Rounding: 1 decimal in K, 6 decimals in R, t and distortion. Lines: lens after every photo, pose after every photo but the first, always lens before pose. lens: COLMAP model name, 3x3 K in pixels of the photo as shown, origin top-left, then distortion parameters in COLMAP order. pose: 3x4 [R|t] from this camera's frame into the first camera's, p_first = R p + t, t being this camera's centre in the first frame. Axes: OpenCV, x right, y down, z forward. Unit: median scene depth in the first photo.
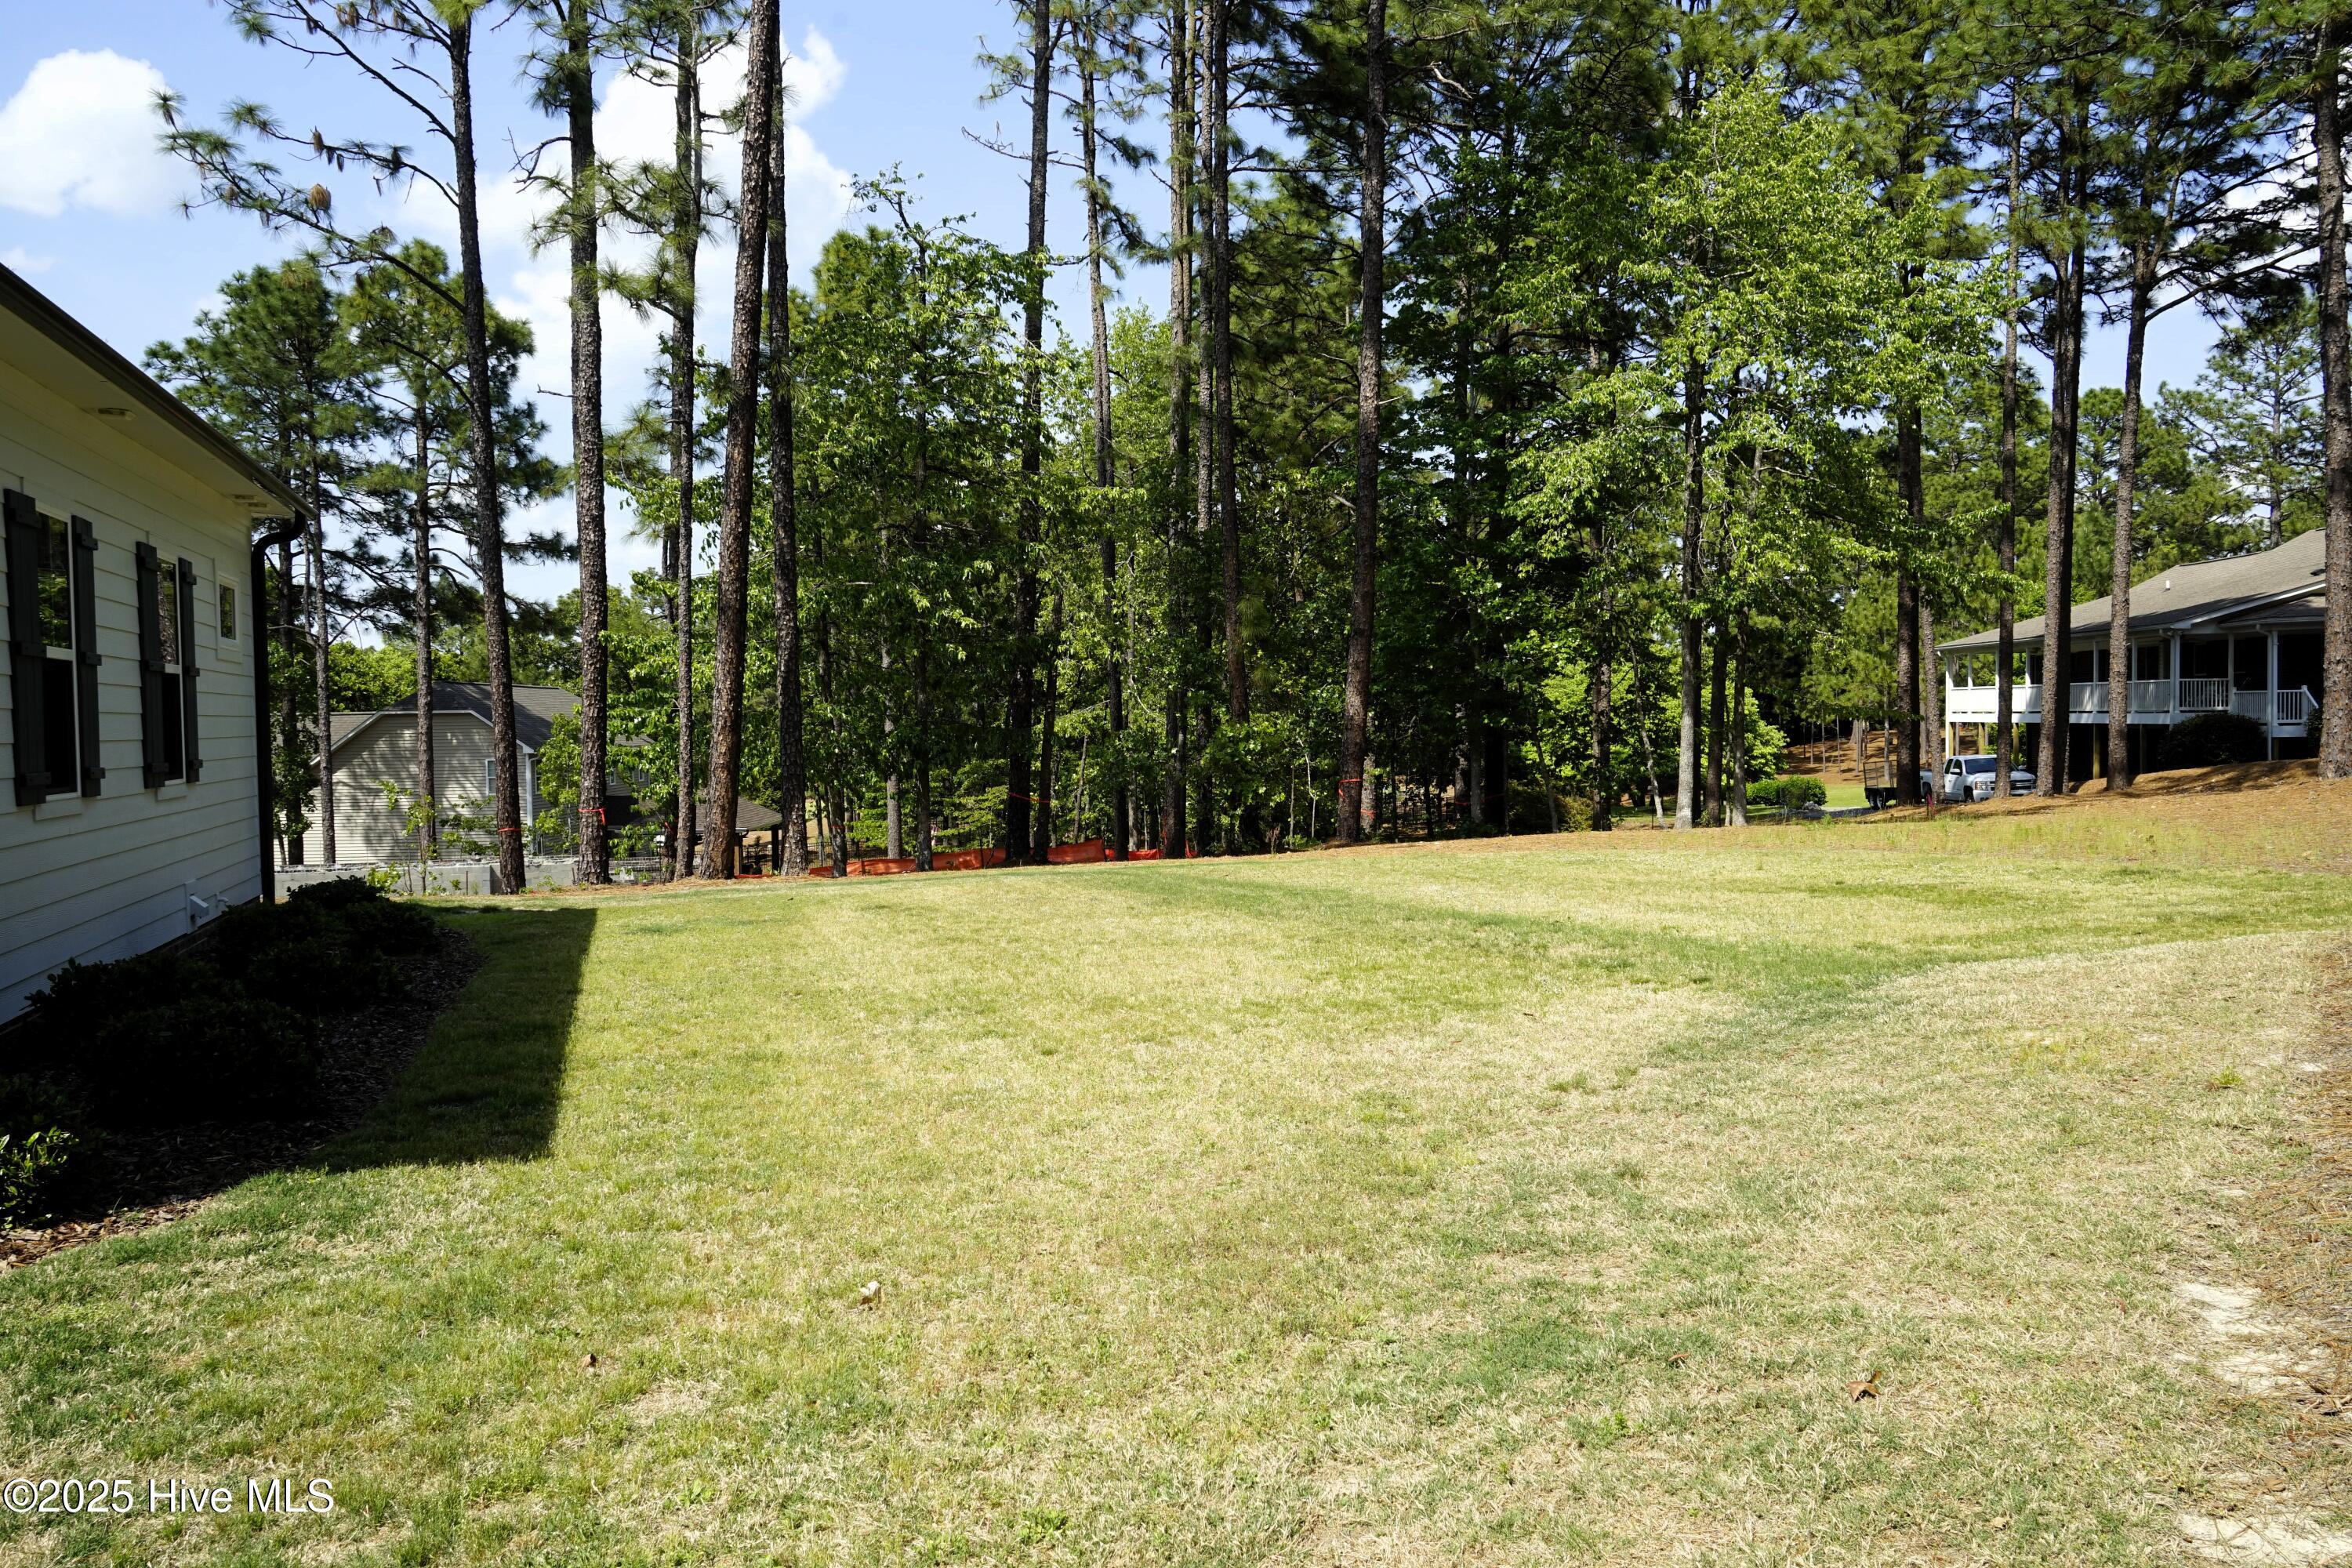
lens RADIAL K [[1777.3, 0, 1177.1], [0, 1777.3, 788.8], [0, 0, 1]] dist [-0.011454, -0.003335]
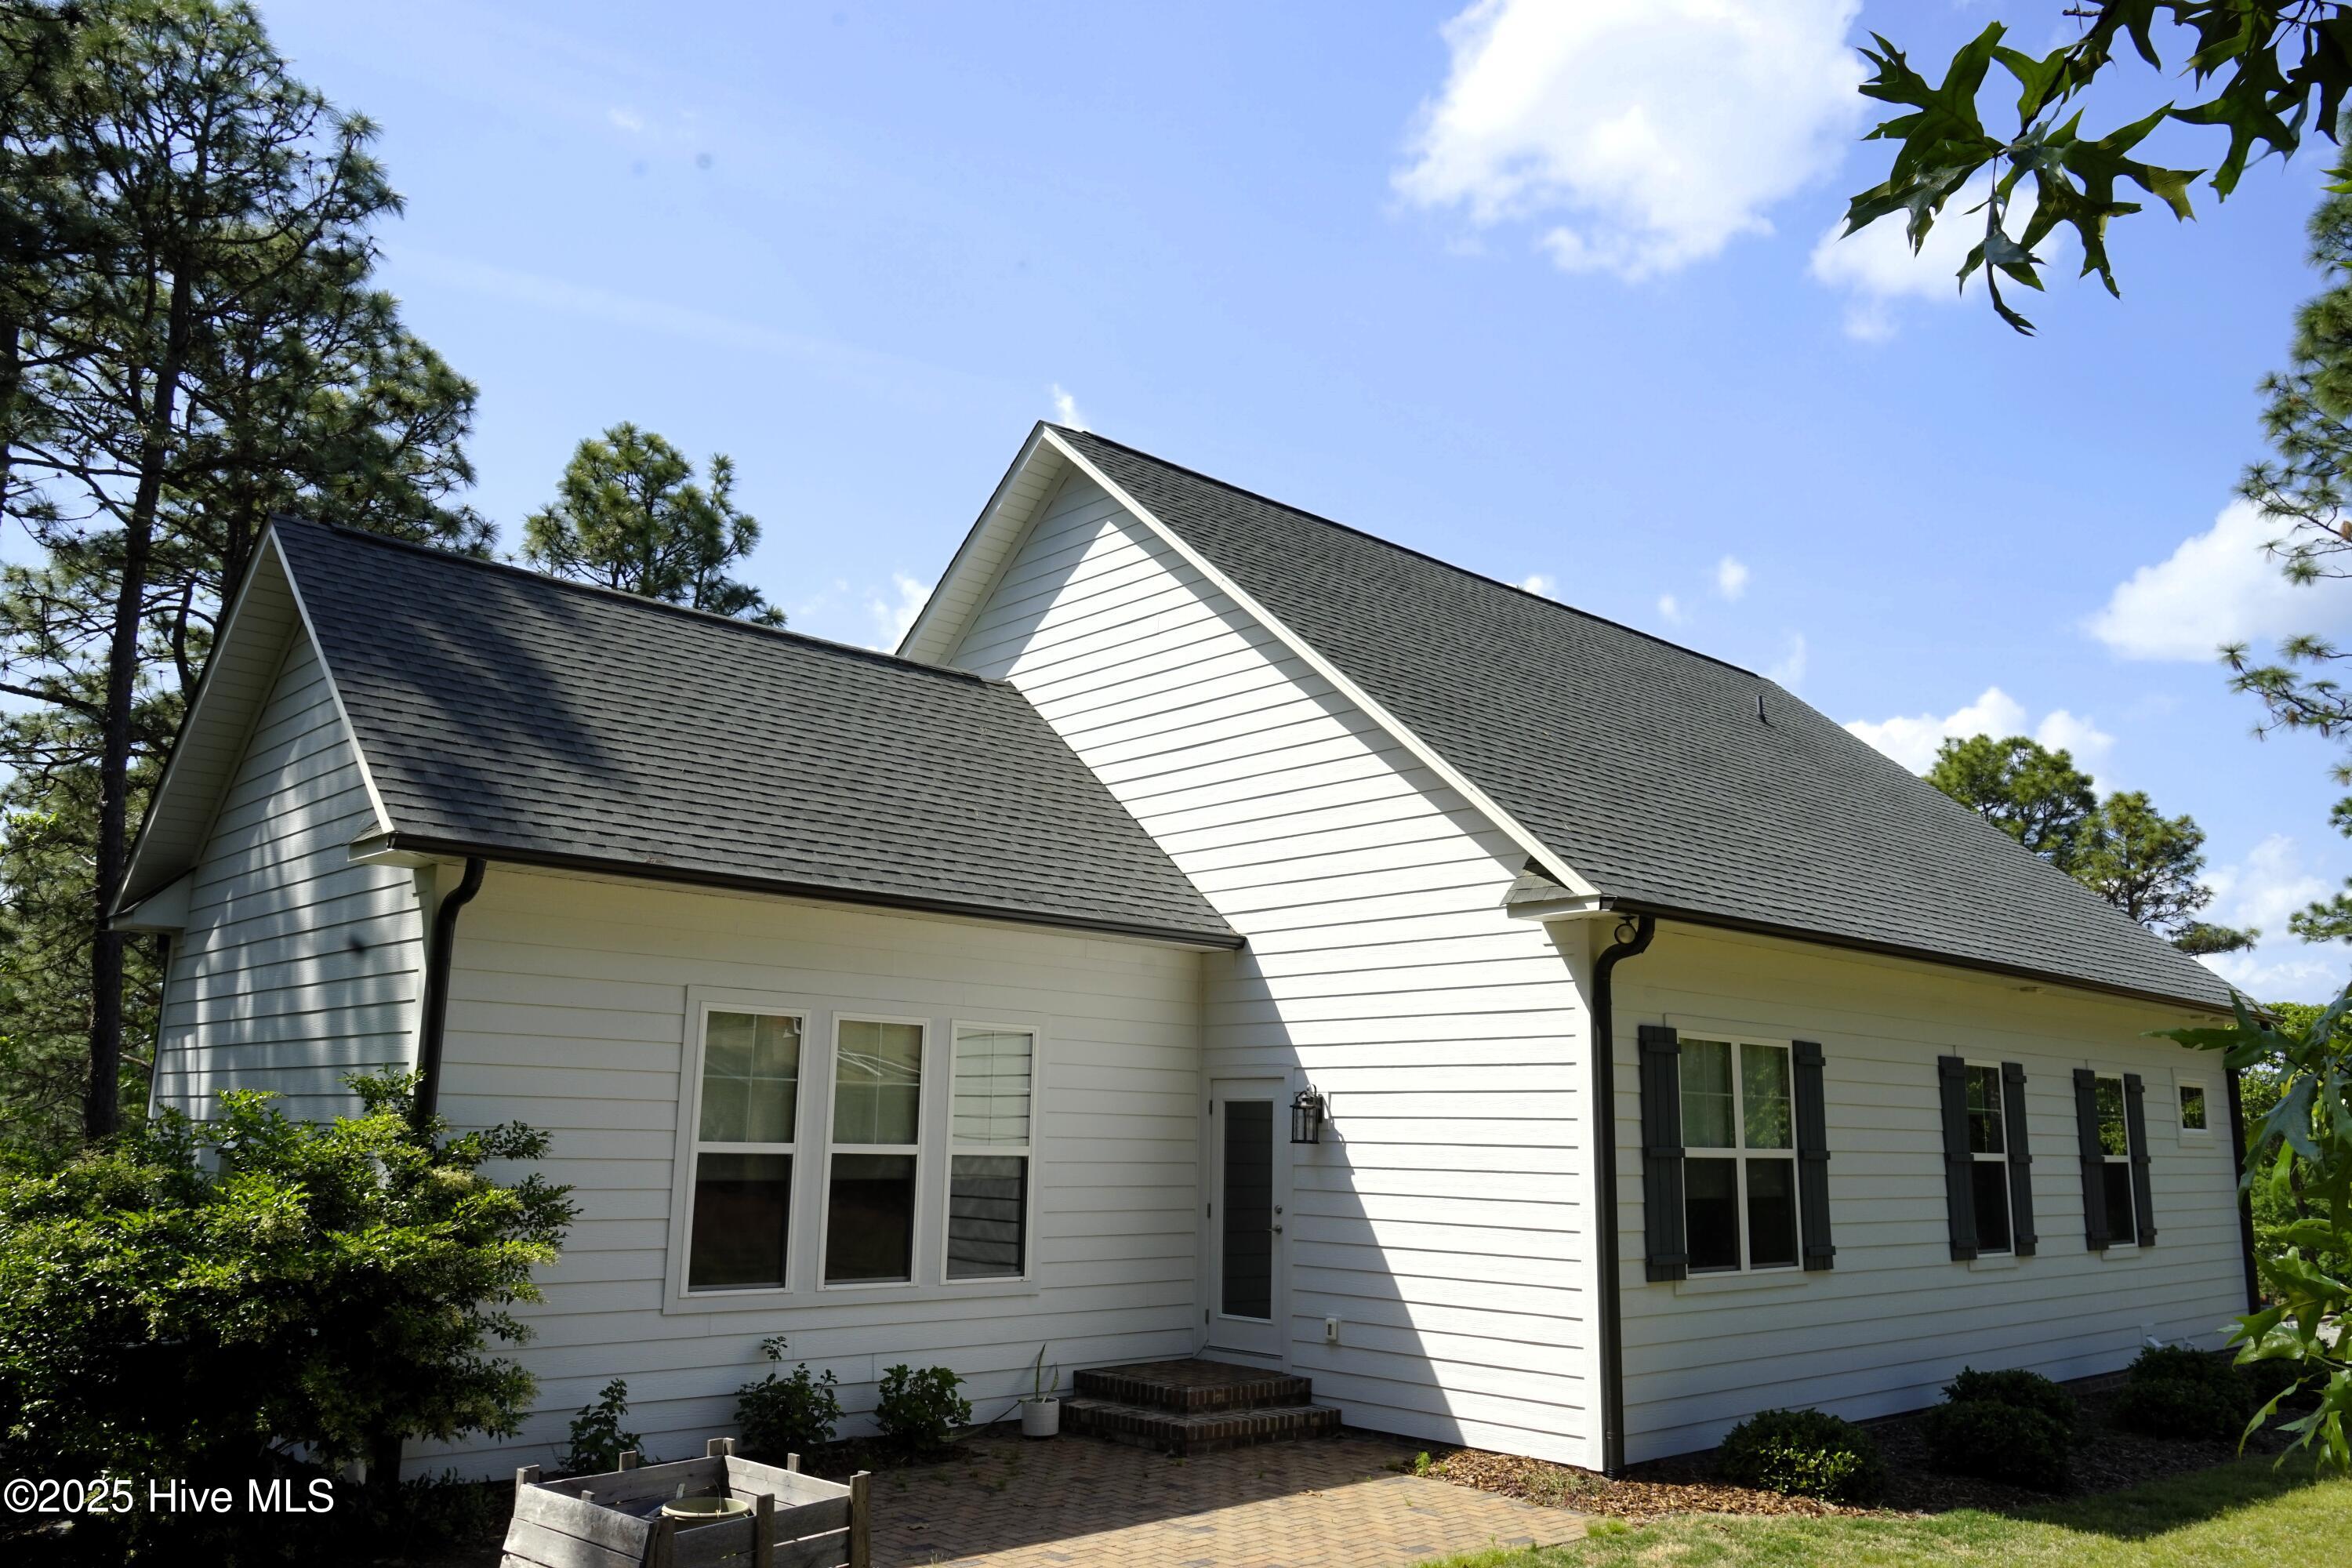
lens RADIAL K [[1763.8, 0, 1177.8], [0, 1763.8, 783.8], [0, 0, 1]] dist [-0.004196, -0.002843]
pose [[0.398187, -0.163826, -0.902557, 0.299024], [-0.054471, 0.977964, -0.201544, -0.028166], [0.915686, 0.129415, 0.380489, -0.150089]]
